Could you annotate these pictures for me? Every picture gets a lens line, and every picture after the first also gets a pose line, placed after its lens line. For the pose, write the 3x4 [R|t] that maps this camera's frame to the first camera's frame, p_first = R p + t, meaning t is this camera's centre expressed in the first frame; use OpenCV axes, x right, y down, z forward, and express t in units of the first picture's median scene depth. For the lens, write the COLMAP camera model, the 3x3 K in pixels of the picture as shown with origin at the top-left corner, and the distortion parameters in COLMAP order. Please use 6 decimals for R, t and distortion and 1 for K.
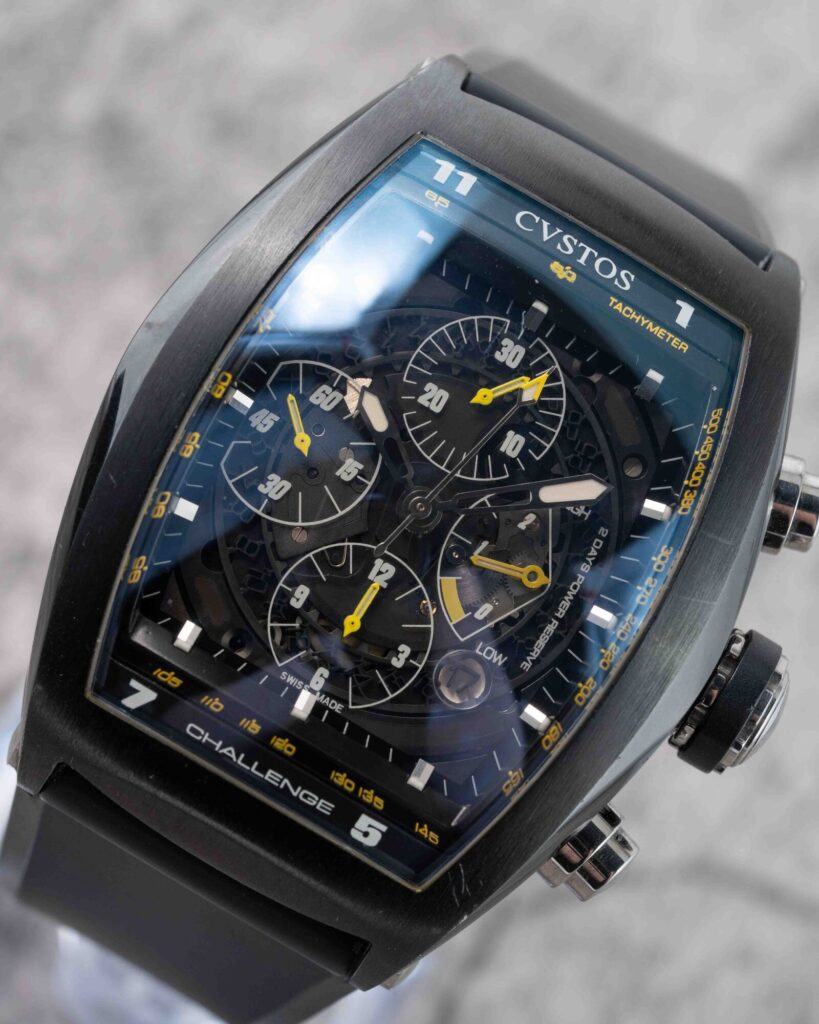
lens RADIAL K [[7014.4, 0, 409.5], [0, 7014.4, 512.0], [0, 0, 1]] dist [0.107579, -11.096773]
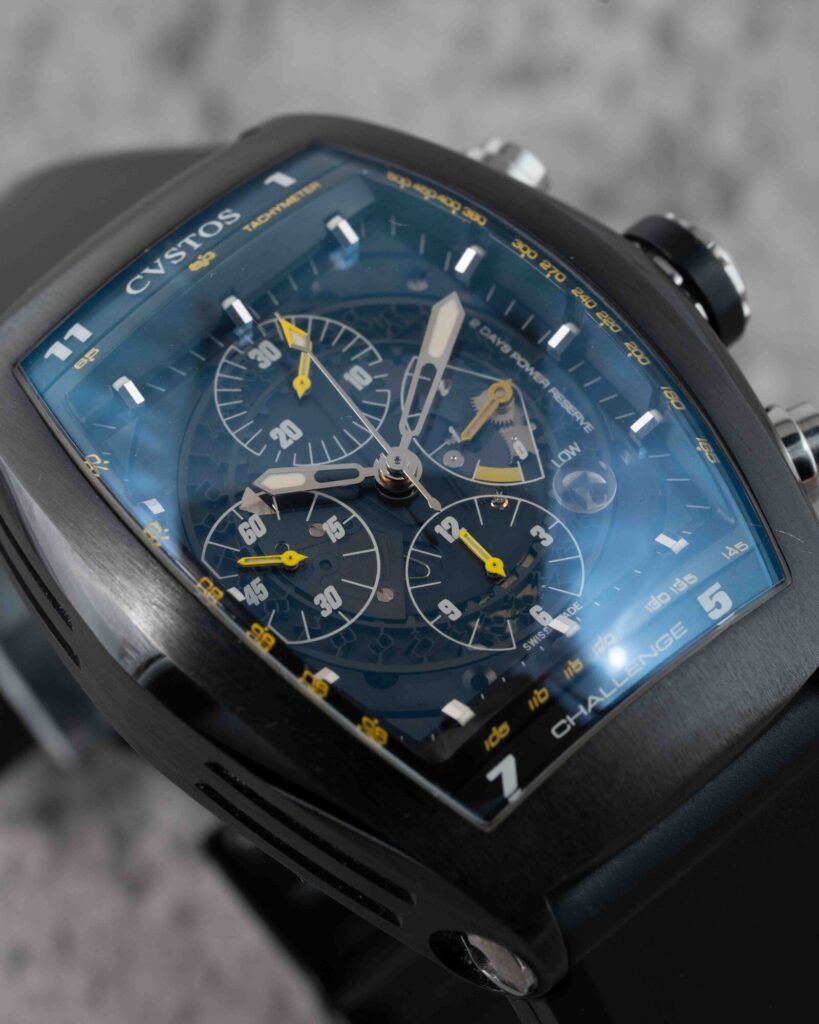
lens RADIAL K [[7014.4, 0, 409.5], [0, 7014.4, 512.0], [0, 0, 1]] dist [0.107579, -11.096773]
pose [[0.290747, -0.862399, 0.414408, -0.389122], [0.954107, 0.293794, -0.058002, 0.056810], [-0.071729, 0.412253, 0.908241, 0.154899]]
